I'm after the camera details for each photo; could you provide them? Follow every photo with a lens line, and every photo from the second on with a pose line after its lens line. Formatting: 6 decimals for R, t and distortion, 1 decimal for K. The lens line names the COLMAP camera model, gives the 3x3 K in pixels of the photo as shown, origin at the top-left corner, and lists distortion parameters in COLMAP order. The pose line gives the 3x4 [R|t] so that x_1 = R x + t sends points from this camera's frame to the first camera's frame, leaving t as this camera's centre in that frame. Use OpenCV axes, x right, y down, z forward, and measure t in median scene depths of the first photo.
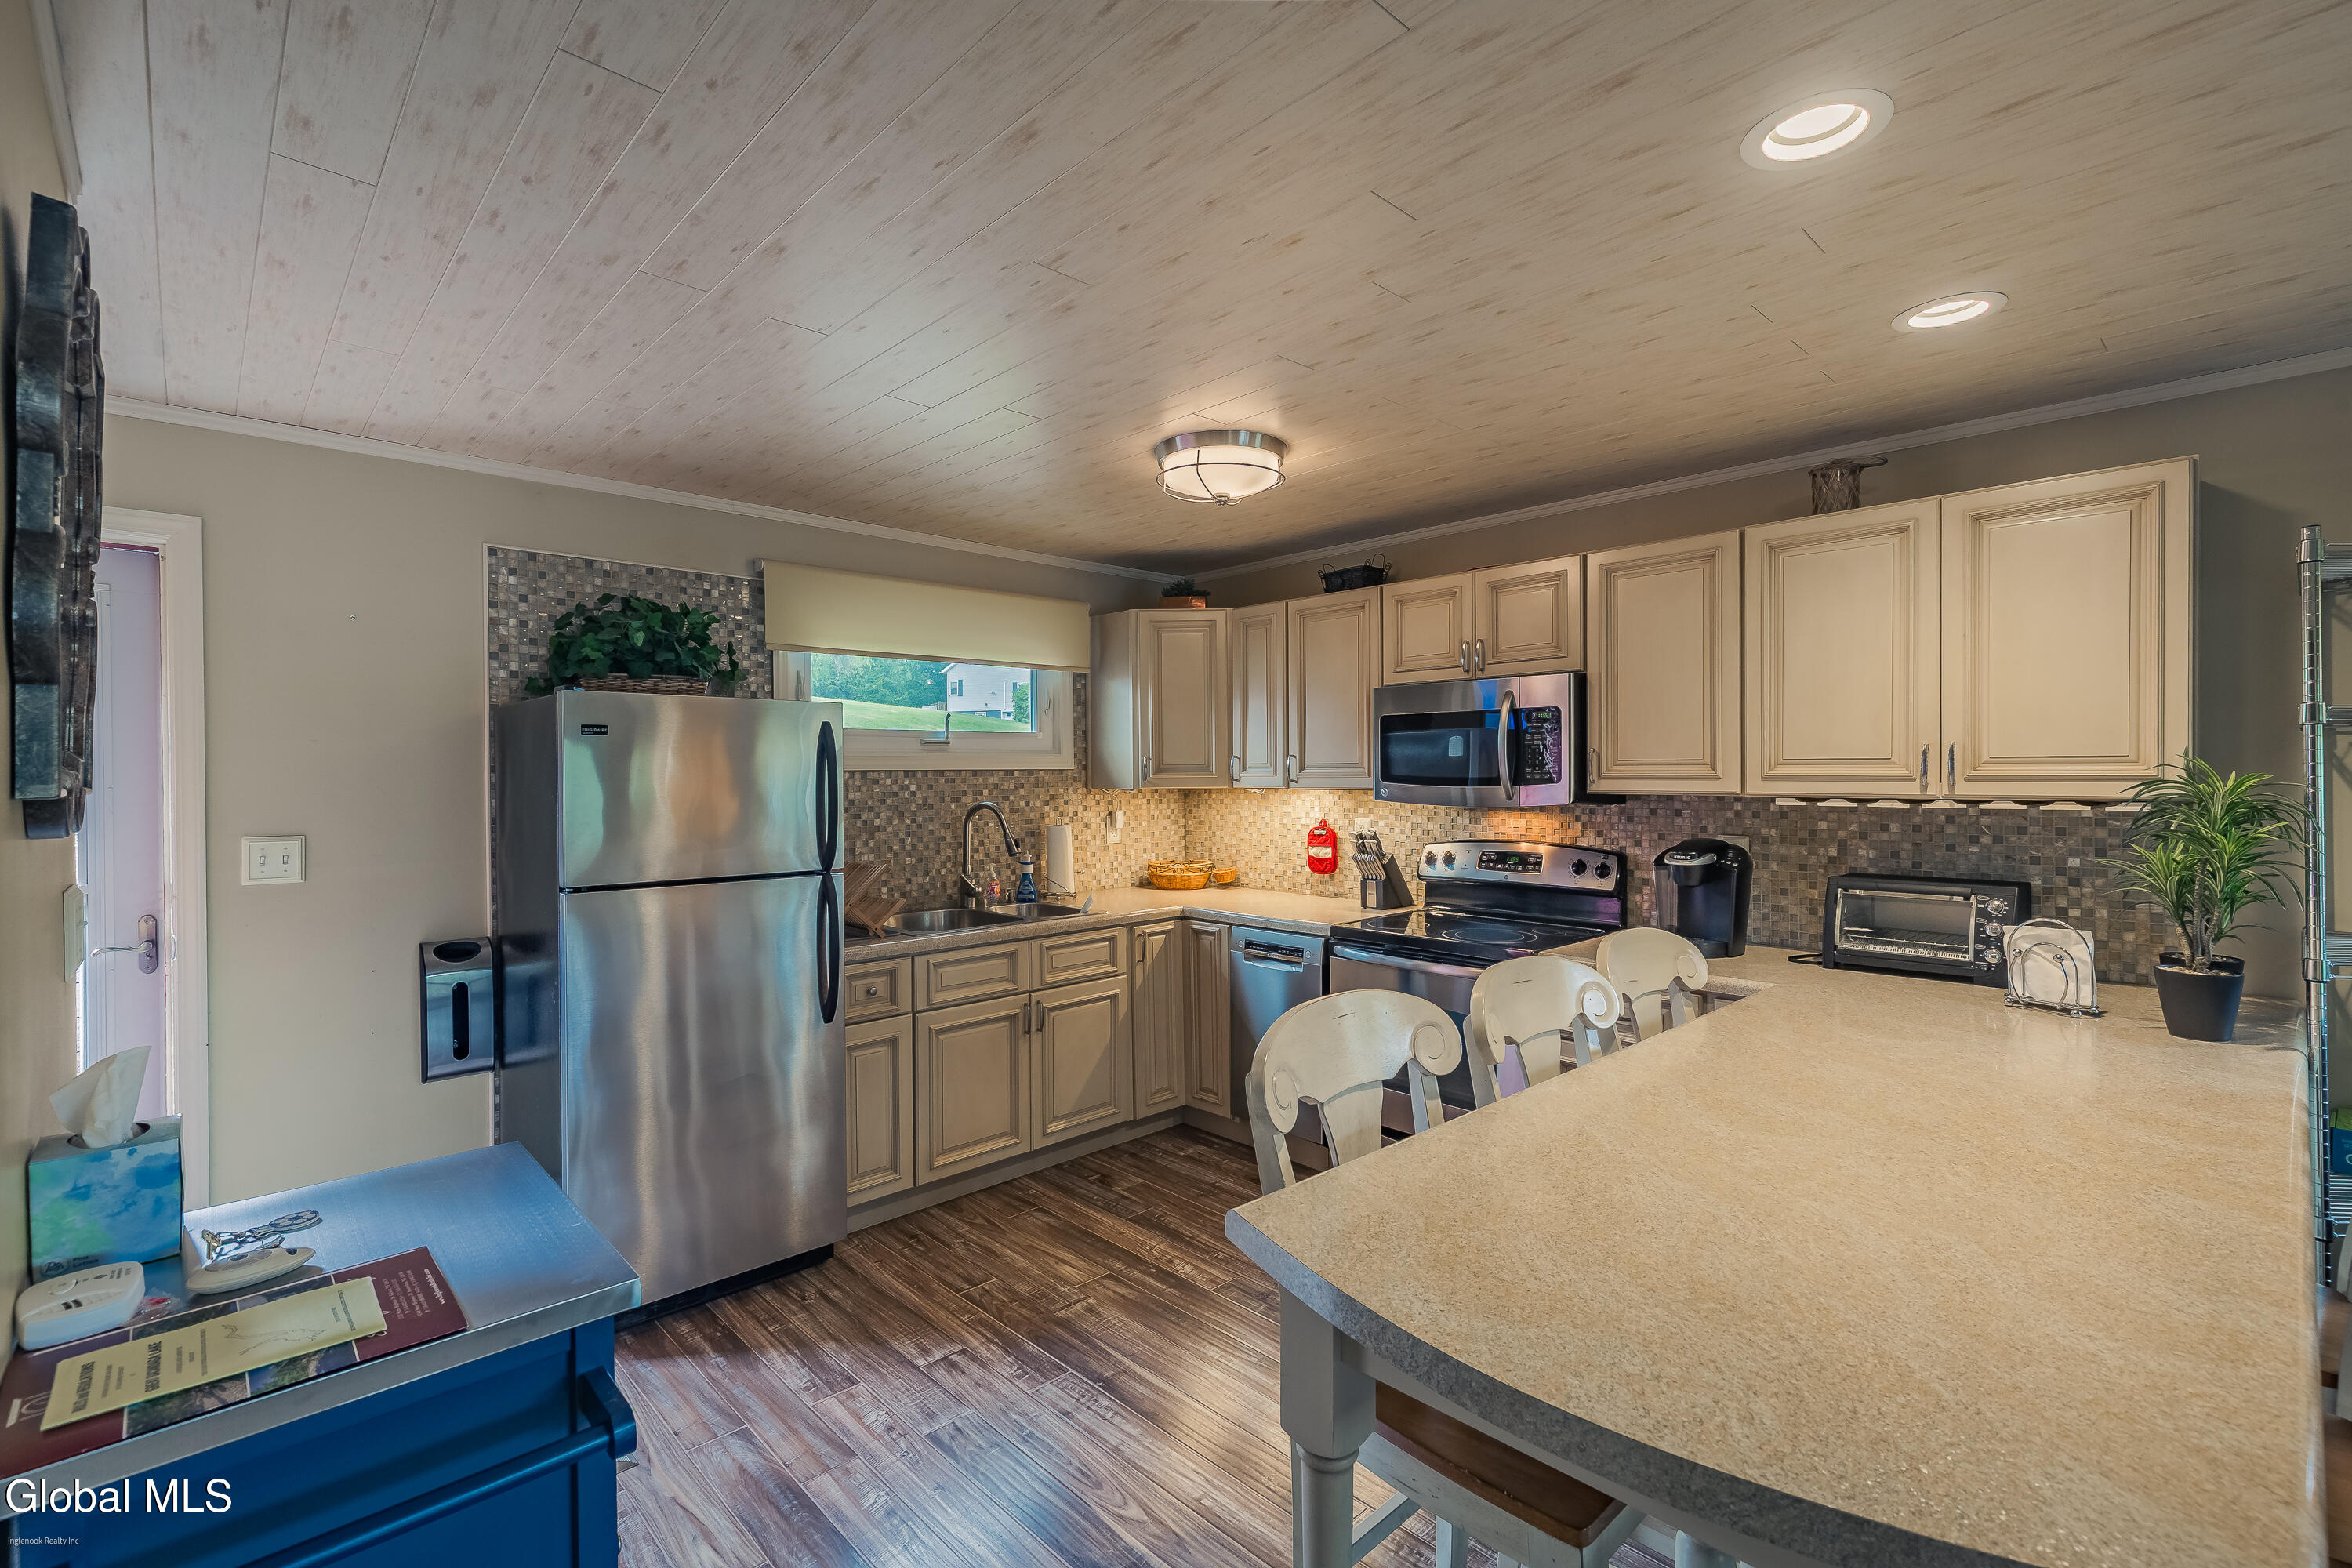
lens RADIAL K [[1052.4, 0, 1163.5], [0, 1052.4, 782.7], [0, 0, 1]] dist [0.005249, -0.002165]
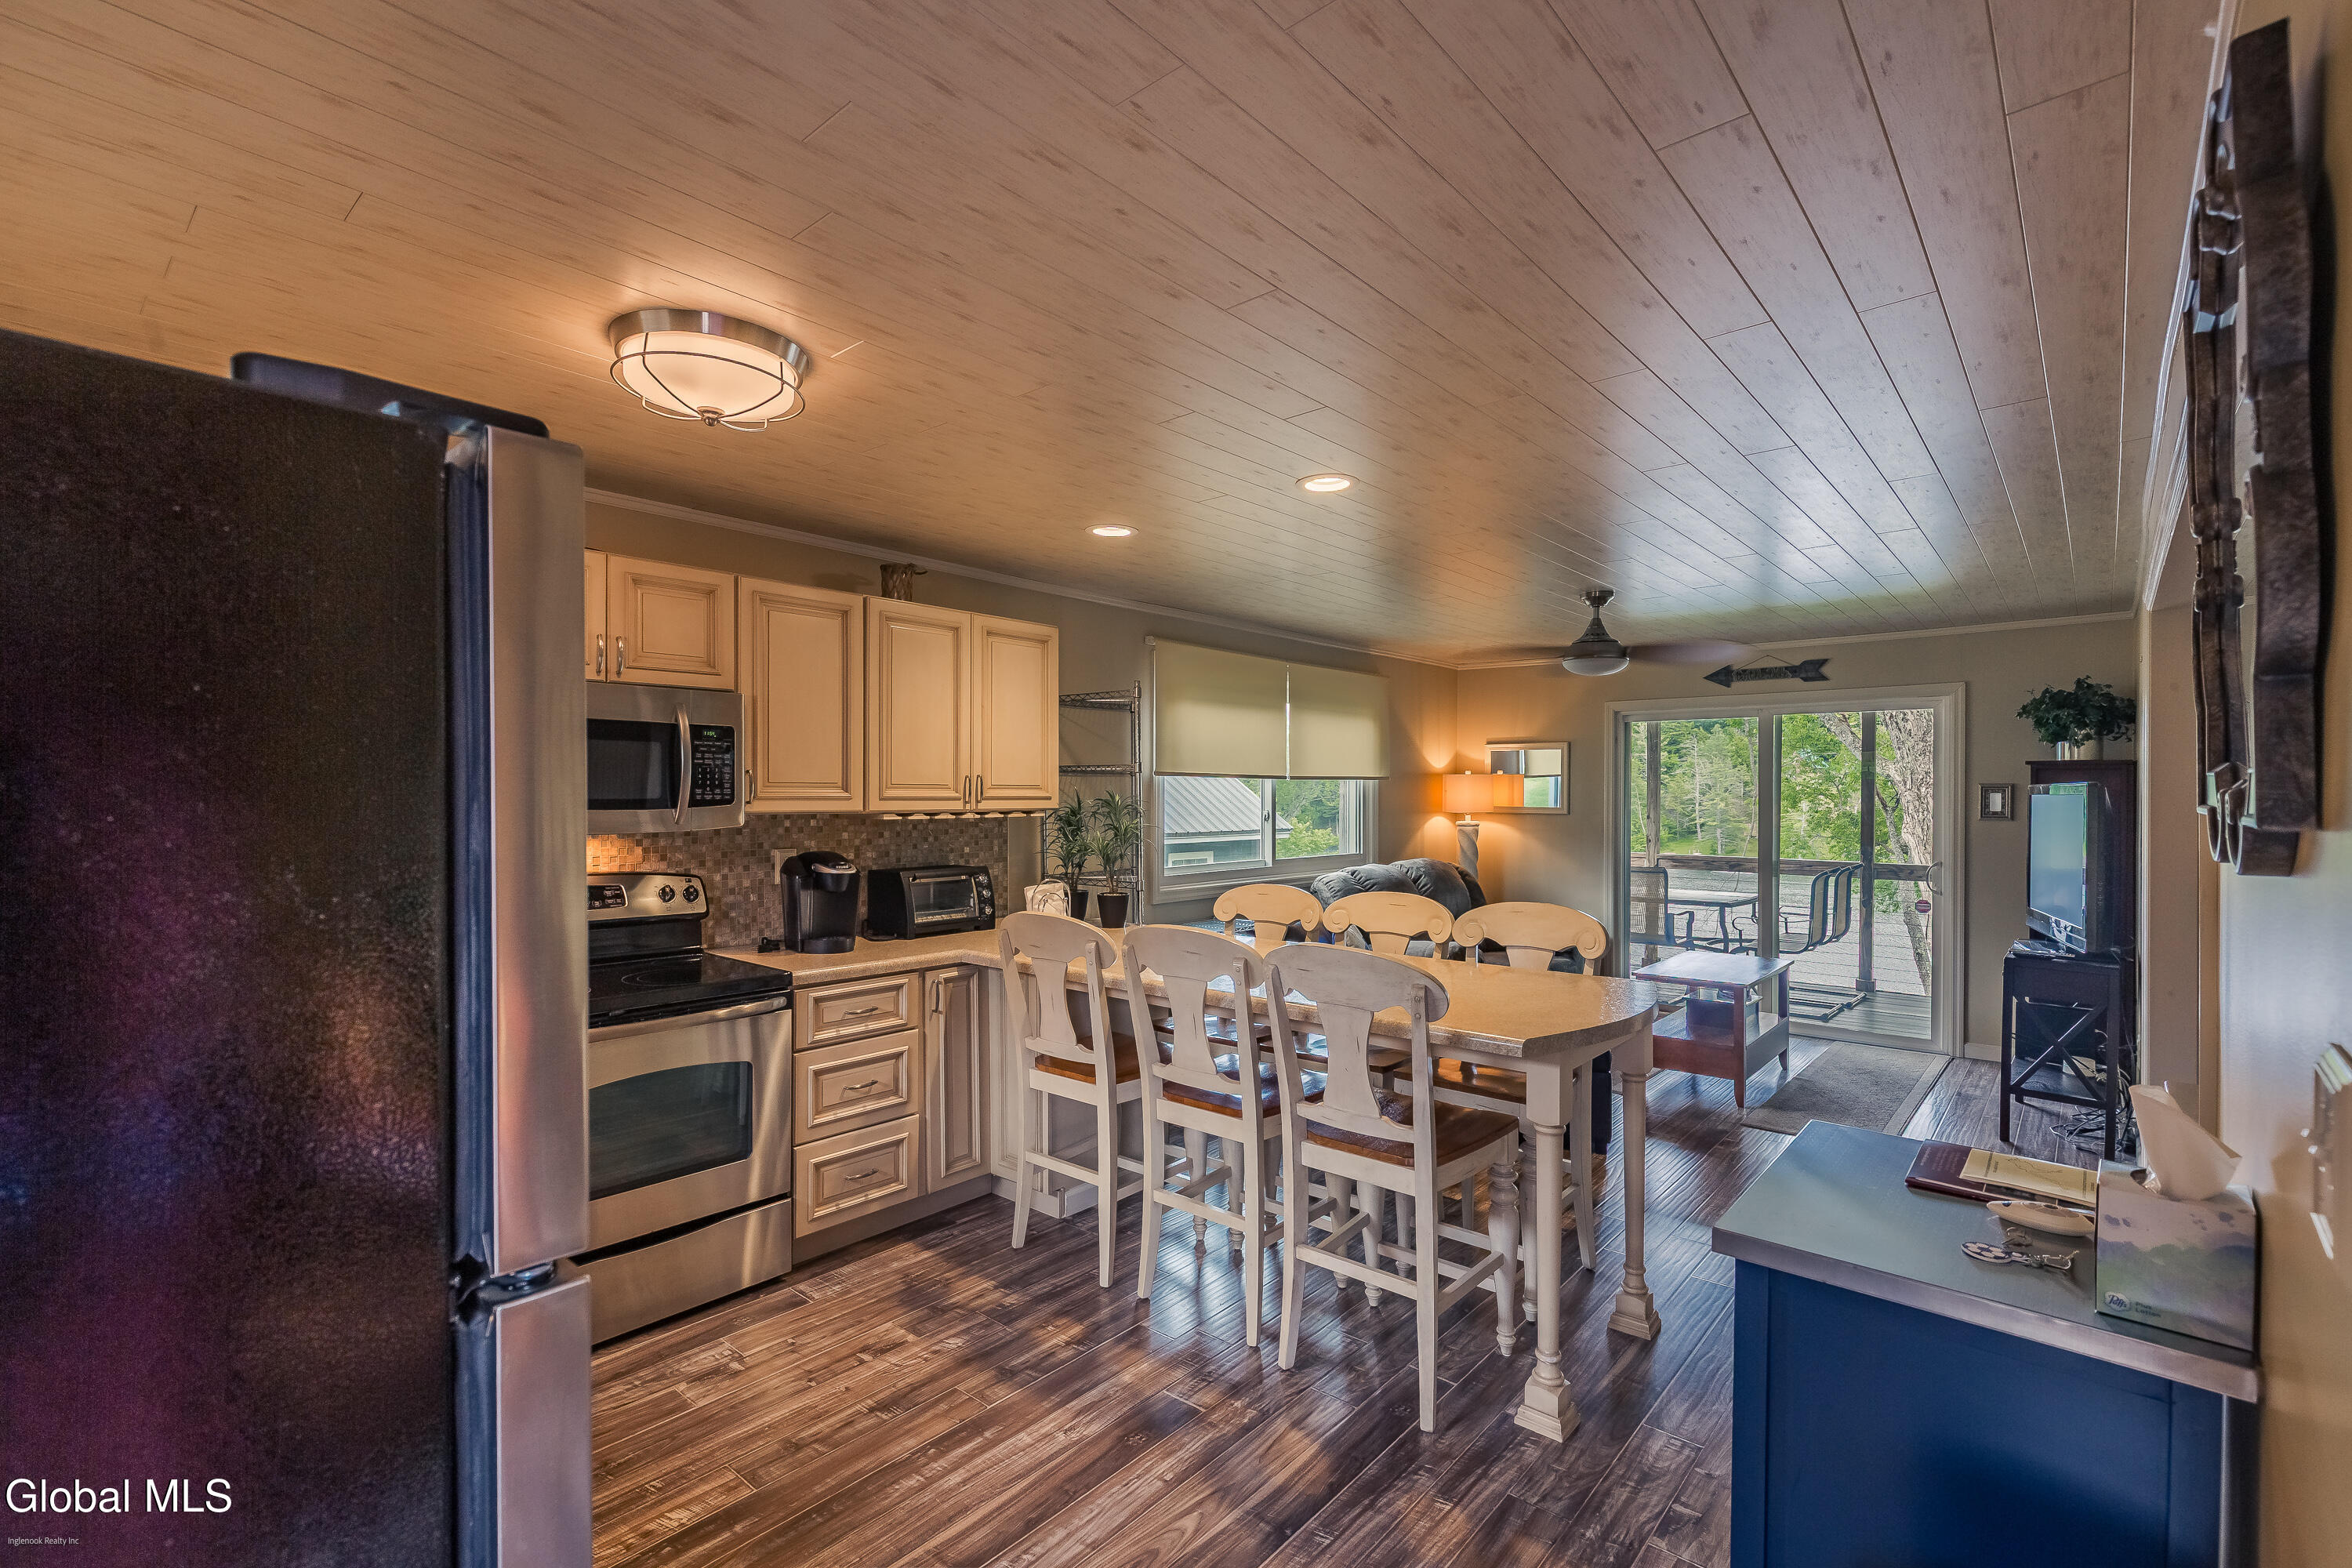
lens RADIAL K [[1052.4, 0, 1175.8], [0, 1052.4, 801.0], [0, 0, 1]] dist [0.005249, -0.002165]
pose [[-0.103066, -0.005601, 0.994659, -0.686533], [0.007021, 0.999955, 0.006358, -0.006699], [-0.994650, 0.007639, -0.103022, 0.738833]]
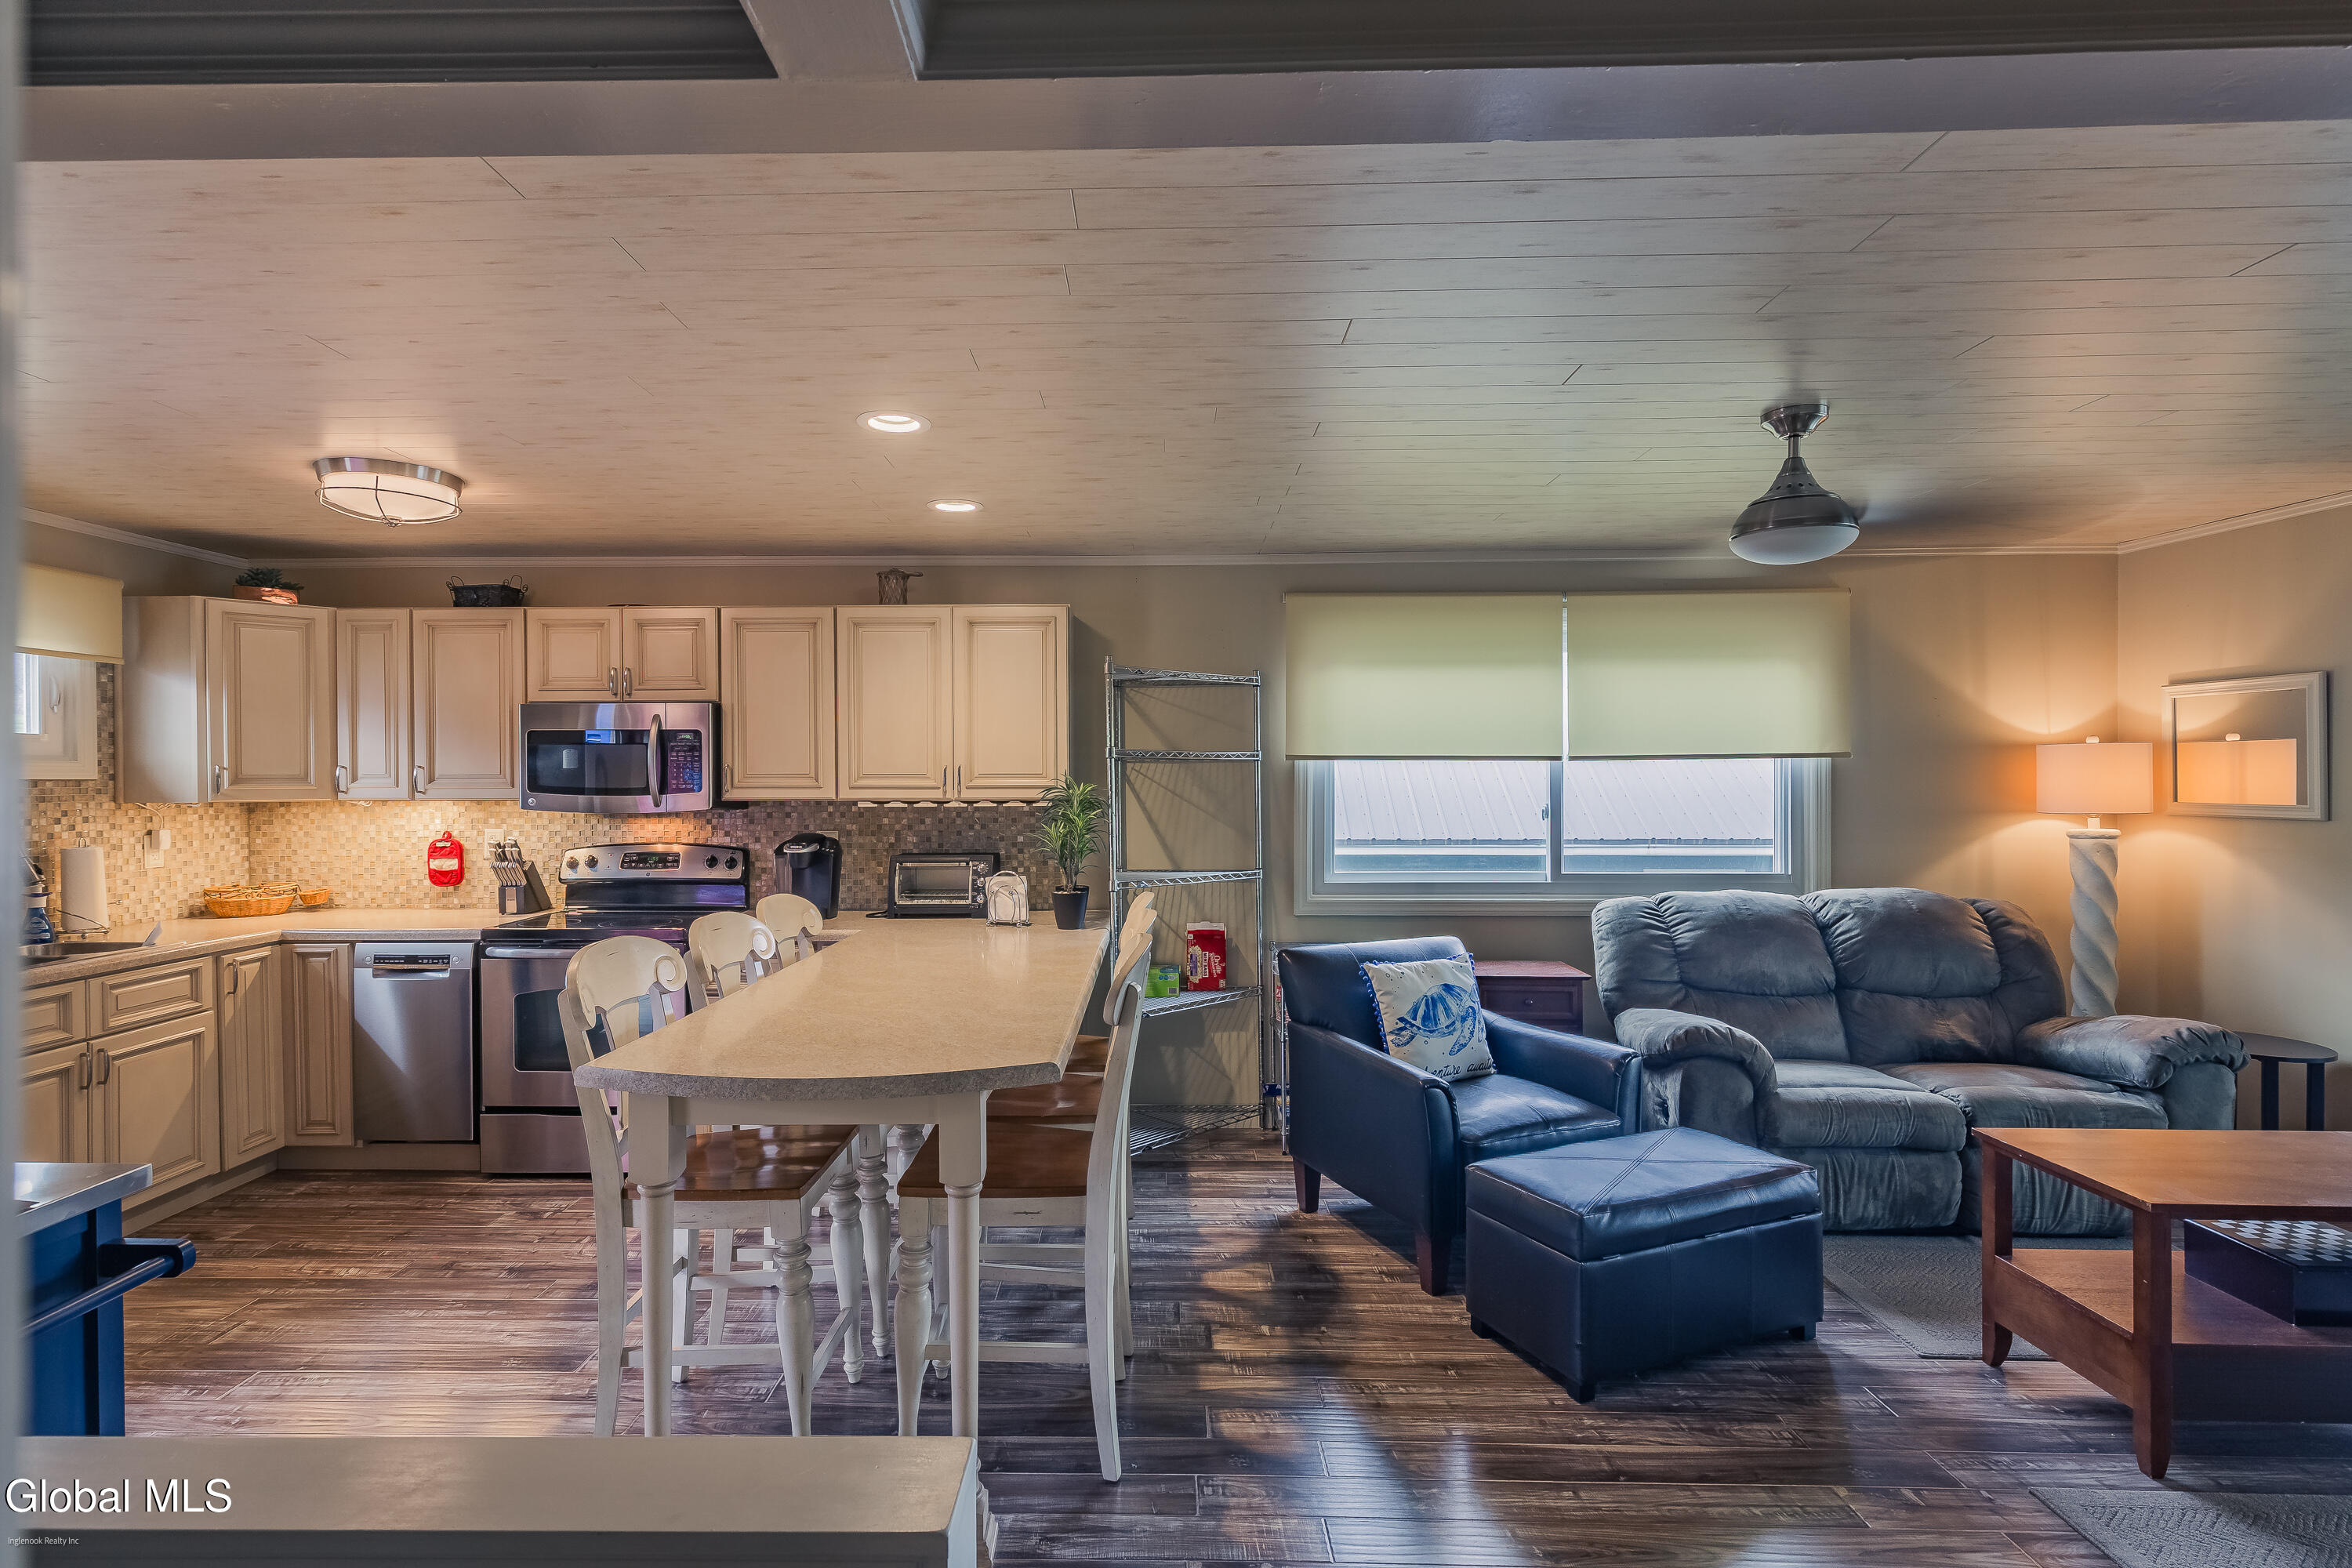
lens RADIAL K [[1129.4, 0, 1135.1], [0, 1129.4, 792.5], [0, 0, 1]] dist [0.006009, -0.002118]
pose [[0.700146, -0.004656, 0.713984, -0.224909], [0.007220, 0.999974, -0.000559, 0.005499], [-0.713963, 0.005546, 0.700162, -0.303658]]
